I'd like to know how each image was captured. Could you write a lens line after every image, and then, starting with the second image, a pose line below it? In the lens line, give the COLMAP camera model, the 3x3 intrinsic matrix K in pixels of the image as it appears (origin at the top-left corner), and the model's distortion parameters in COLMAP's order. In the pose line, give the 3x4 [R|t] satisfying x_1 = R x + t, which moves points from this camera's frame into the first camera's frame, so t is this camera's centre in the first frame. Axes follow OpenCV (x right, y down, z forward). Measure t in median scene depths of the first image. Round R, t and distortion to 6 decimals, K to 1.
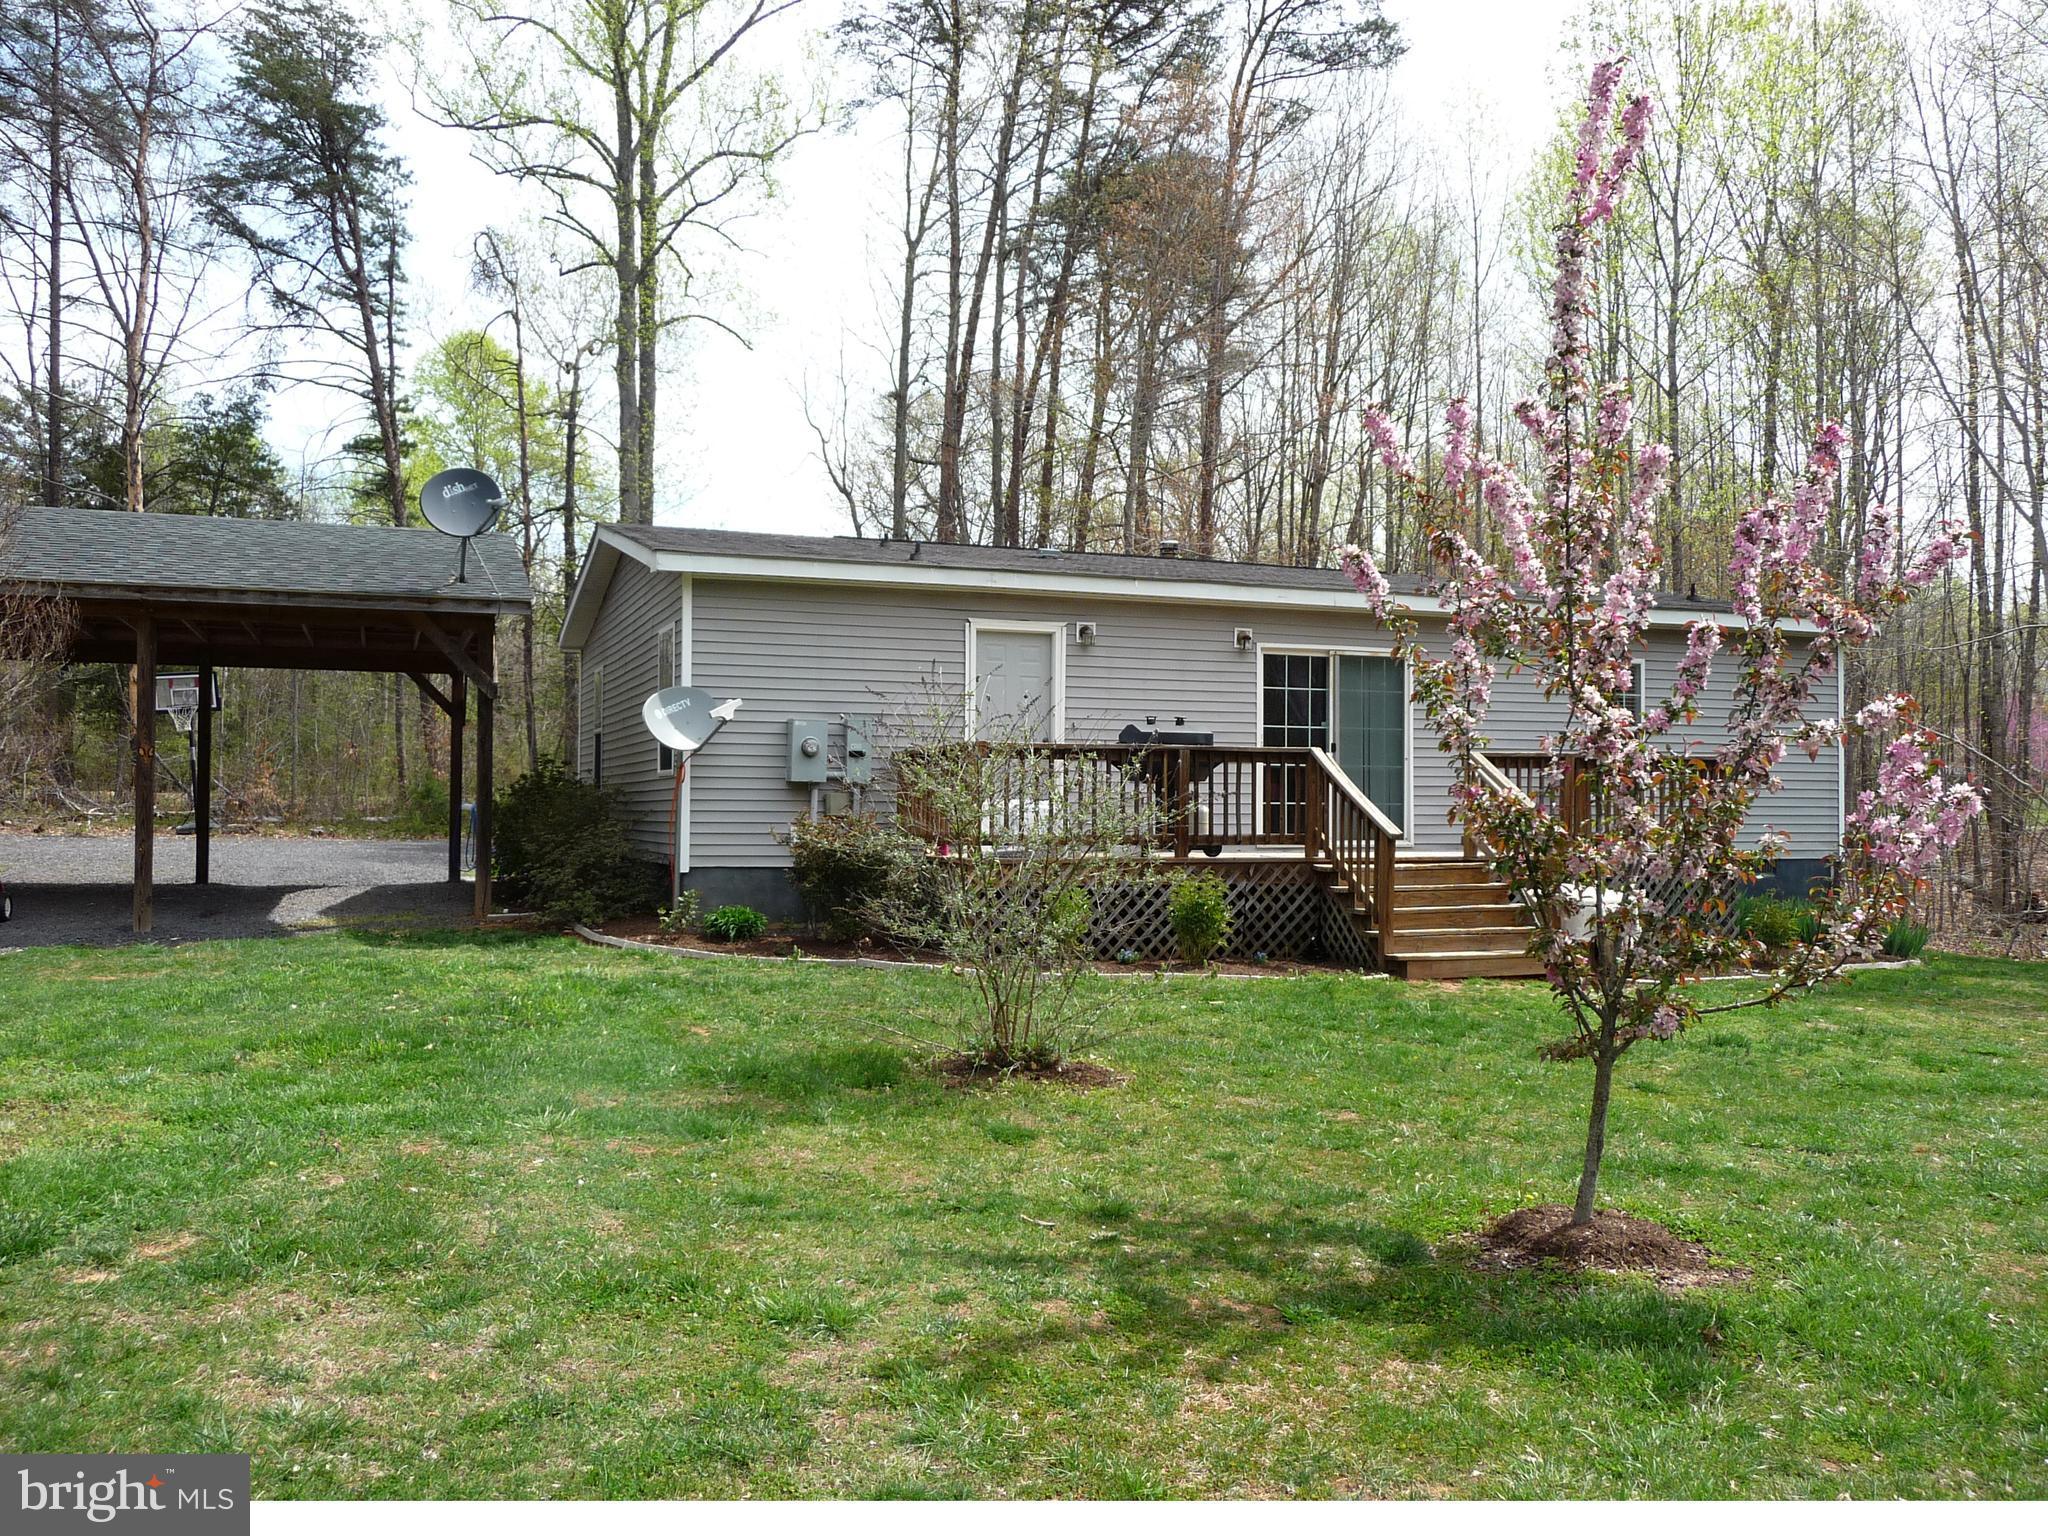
lens RADIAL K [[1693.7, 0, 1012.1], [0, 1693.7, 779.3], [0, 0, 1]] dist [-0.028836, 0.013552]
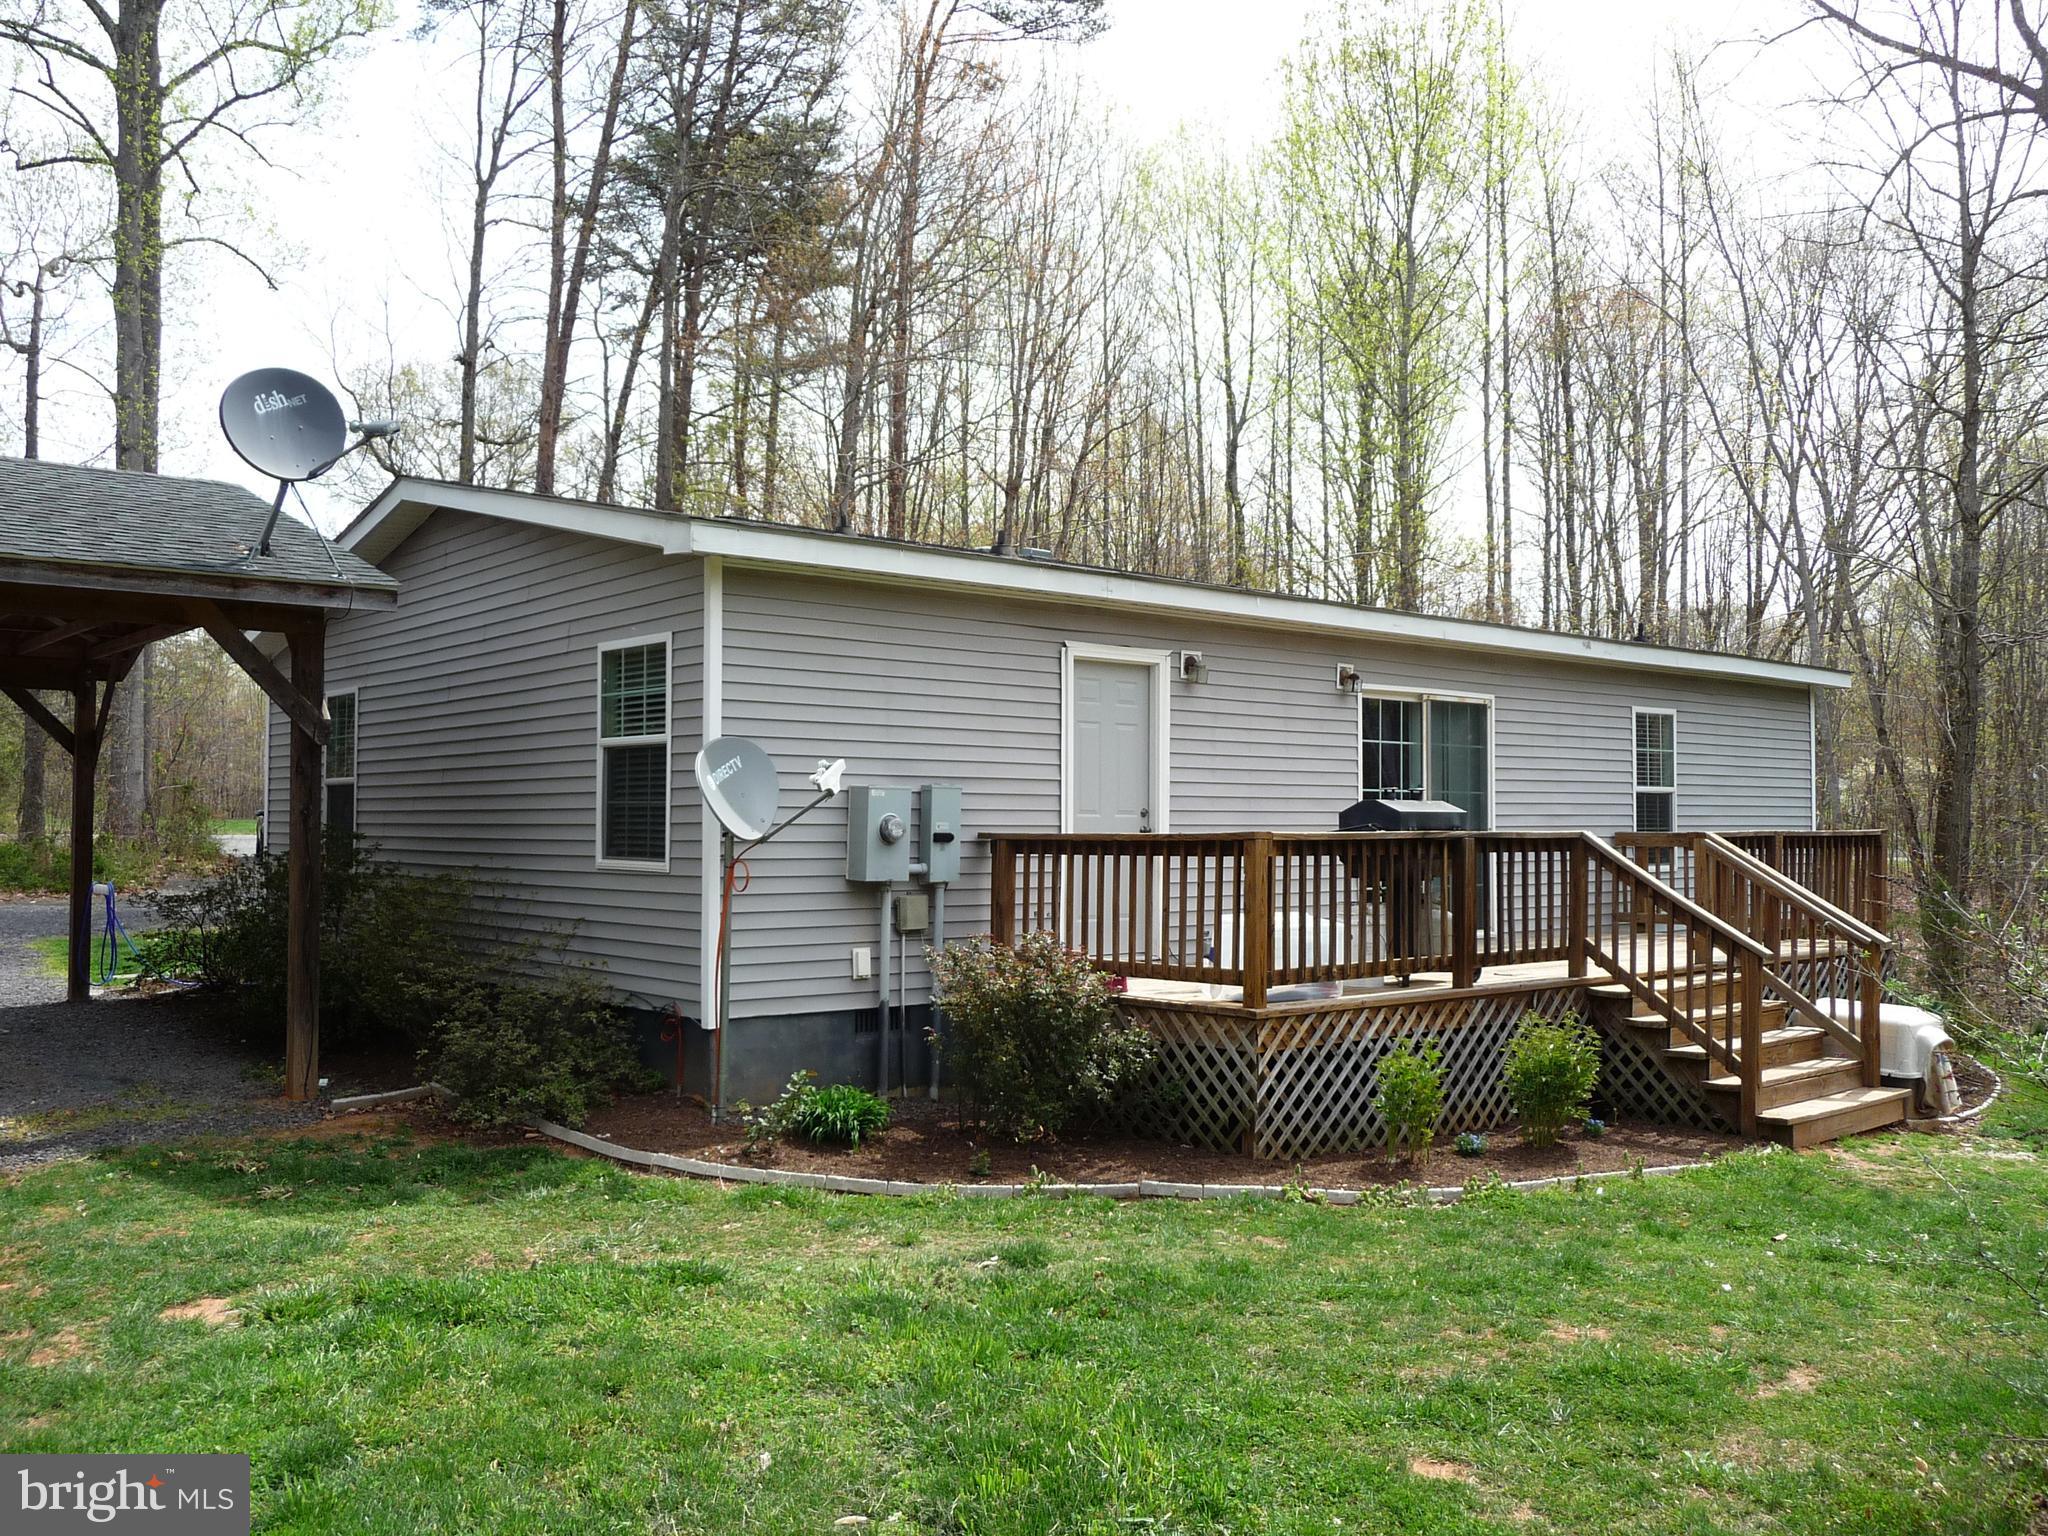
lens RADIAL K [[1693.7, 0, 1012.1], [0, 1693.7, 779.3], [0, 0, 1]] dist [-0.028836, 0.013552]
pose [[0.941659, 0.004668, 0.336536, -0.262163], [-0.002254, 0.999969, -0.007565, -0.029532], [-0.336561, 0.006365, 0.941640, 0.315890]]
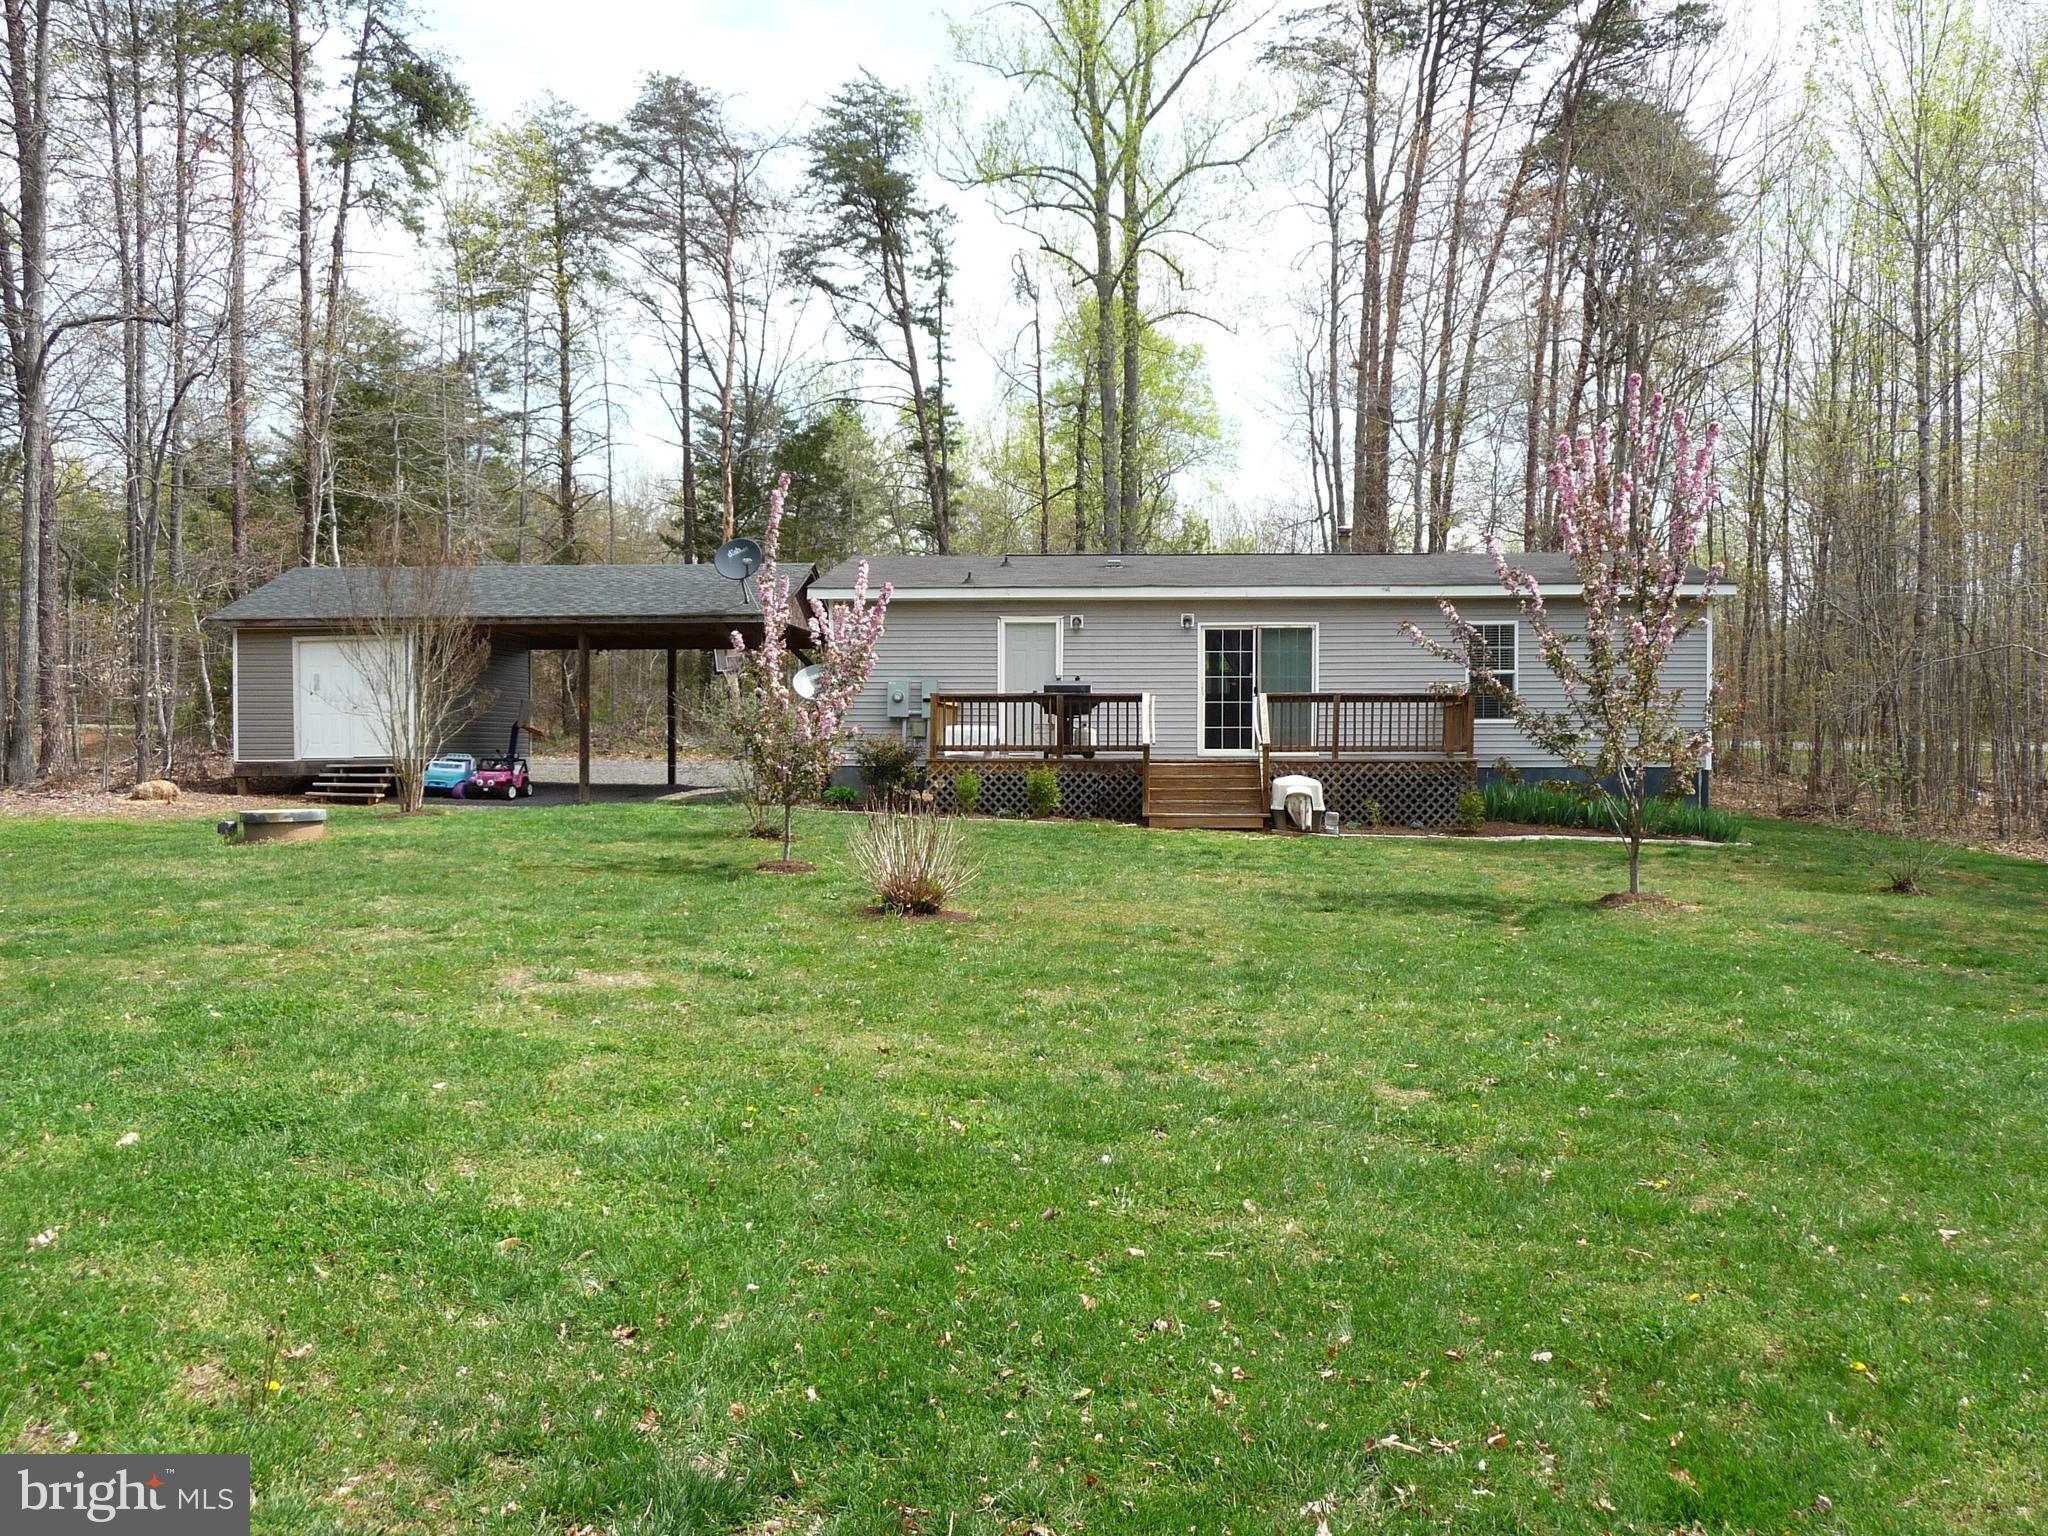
lens RADIAL K [[1710.7, 0, 1023.2], [0, 1710.7, 774.0], [0, 0, 1]] dist [-0.050896, 0.052056]
pose [[0.926188, -0.000649, -0.377061, 0.573257], [0.014499, 0.999320, 0.033896, 0.001836], [0.376783, -0.036861, 0.925568, -0.496939]]
